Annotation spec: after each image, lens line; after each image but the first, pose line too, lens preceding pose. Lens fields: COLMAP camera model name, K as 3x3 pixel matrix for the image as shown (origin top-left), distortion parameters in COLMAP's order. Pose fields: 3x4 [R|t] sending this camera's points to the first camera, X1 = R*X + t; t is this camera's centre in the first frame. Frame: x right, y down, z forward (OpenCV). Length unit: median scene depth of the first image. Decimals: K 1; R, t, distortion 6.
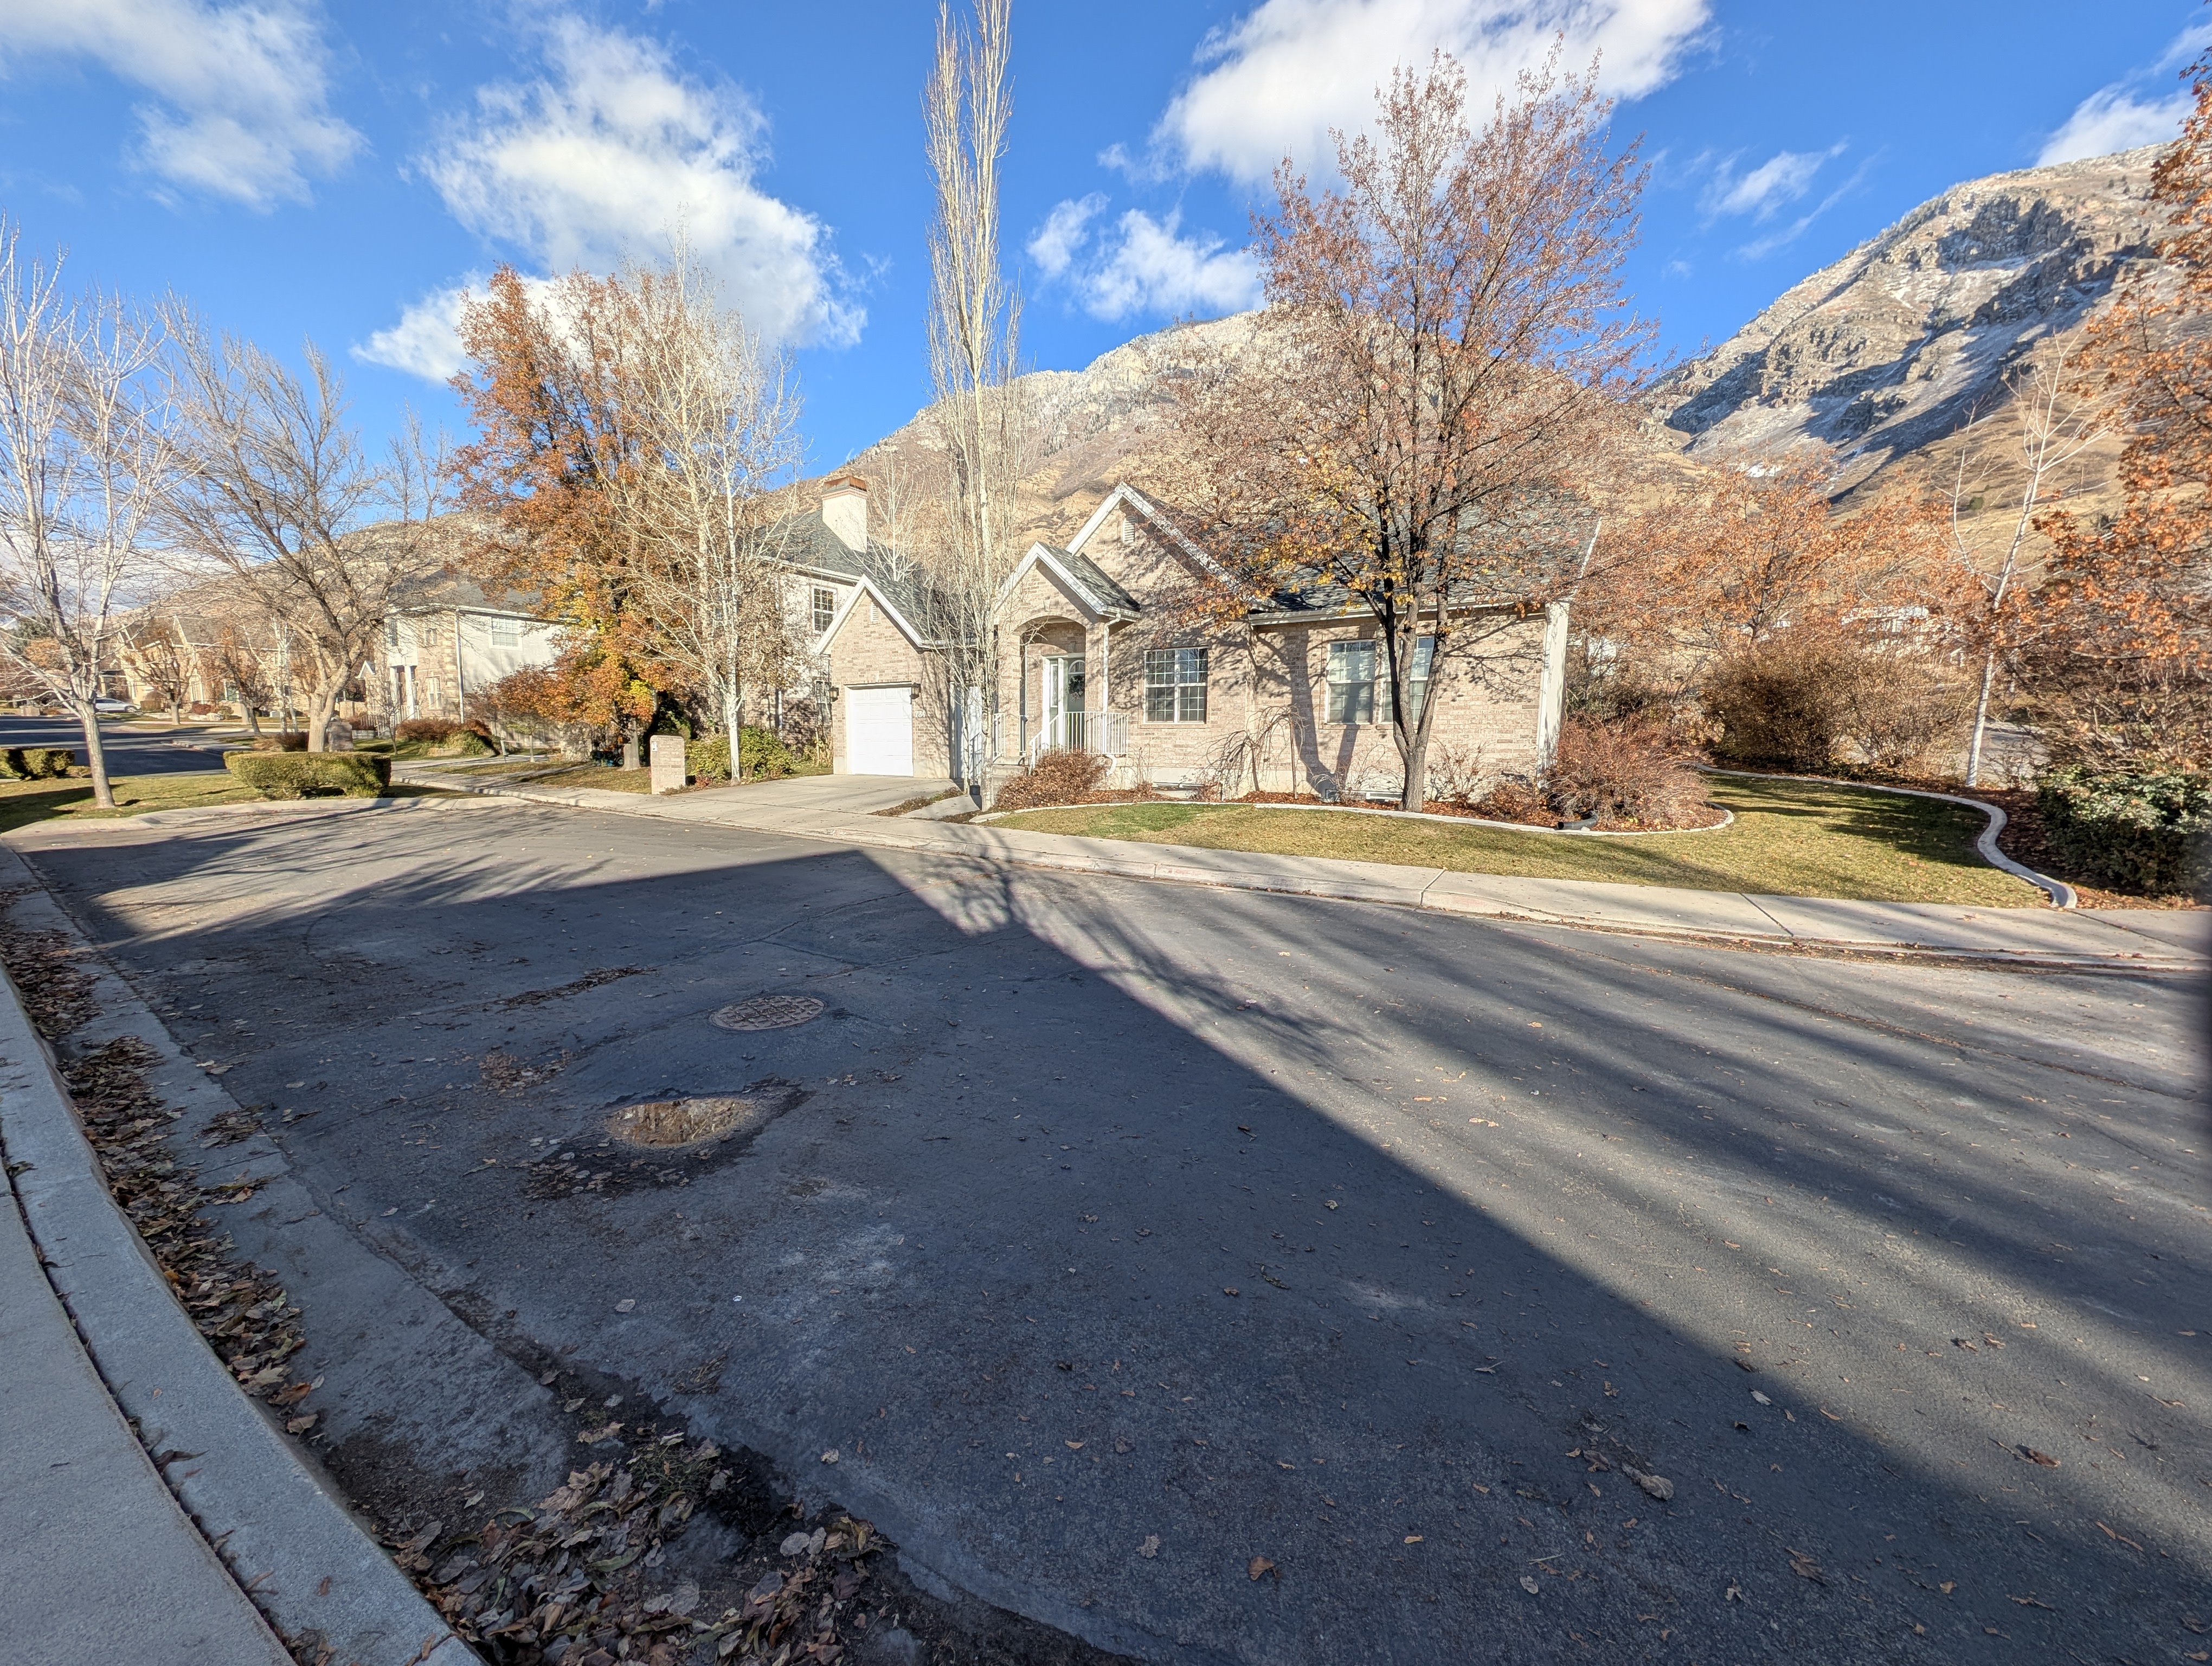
lens RADIAL K [[828.0, 0, 1110.5], [0, 828.0, 834.2], [0, 0, 1]] dist [0.005210, -0.002647]
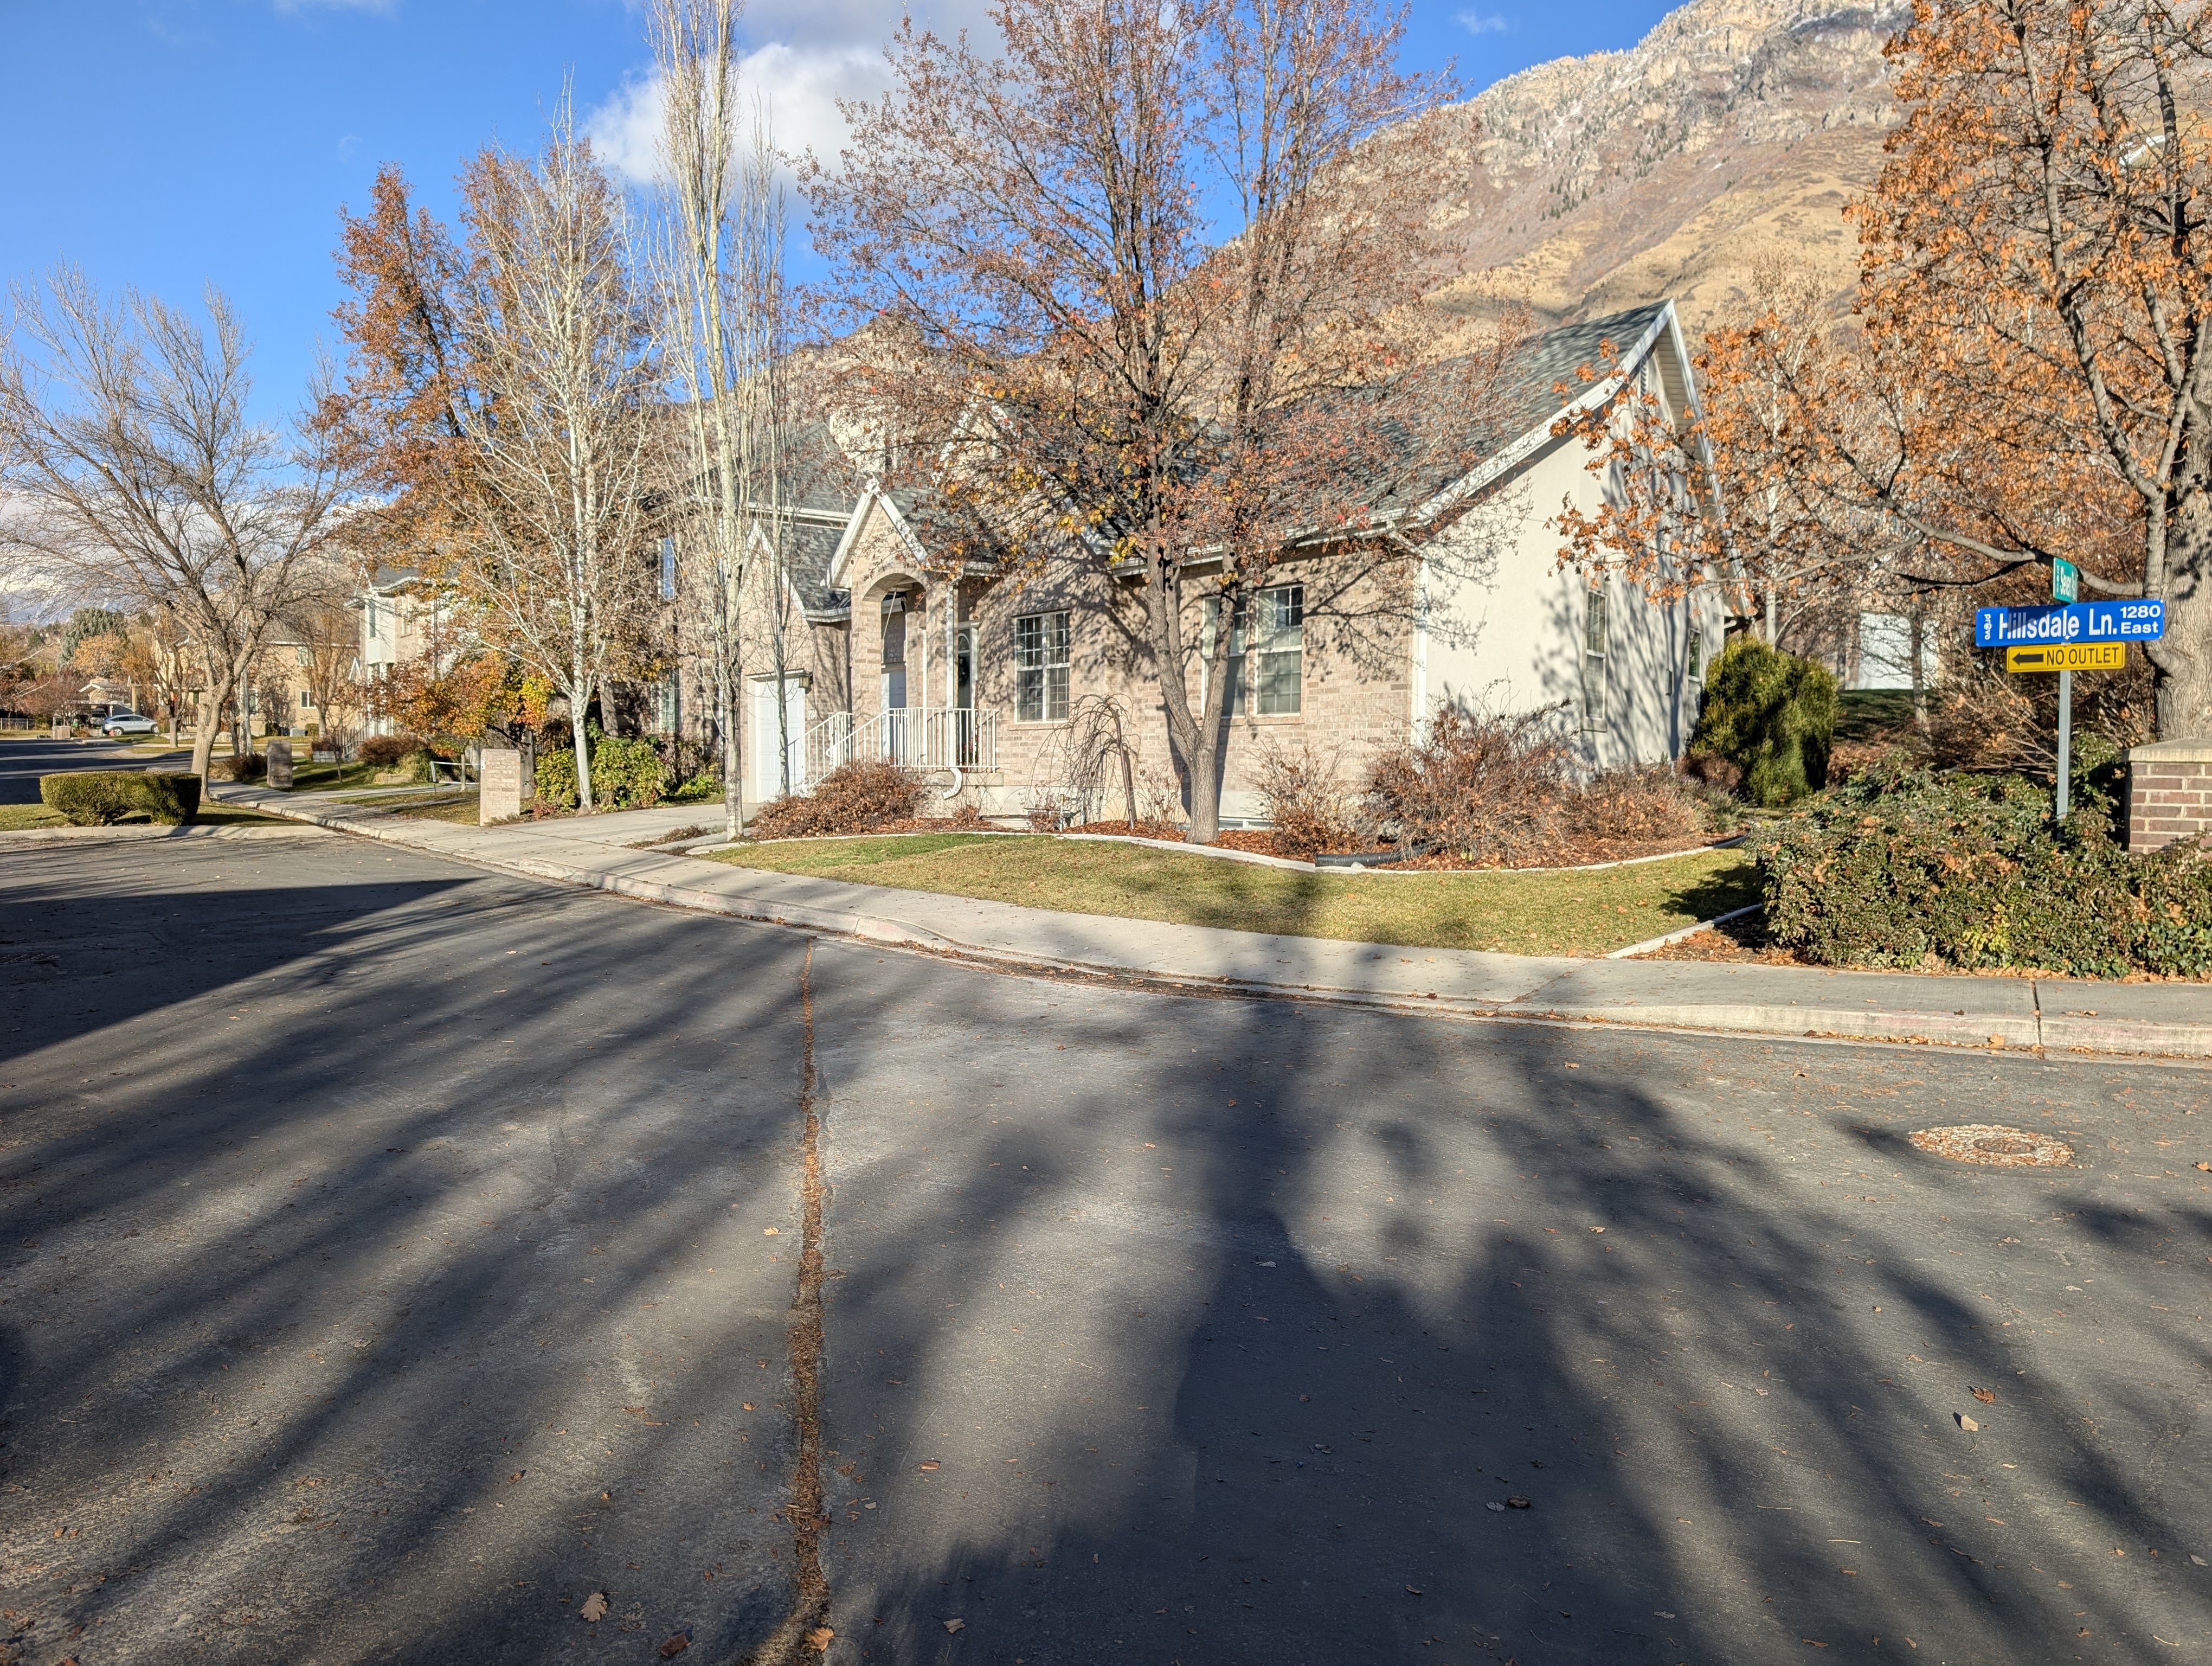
lens RADIAL K [[1589.9, 0, 1110.3], [0, 1589.9, 840.3], [0, 0, 1]] dist [0.007074, -0.009904]
pose [[0.937333, 0.007816, -0.348346, 0.640019], [-0.030199, 0.997809, -0.058871, 0.042396], [0.347123, 0.065702, 0.935515, -0.220012]]
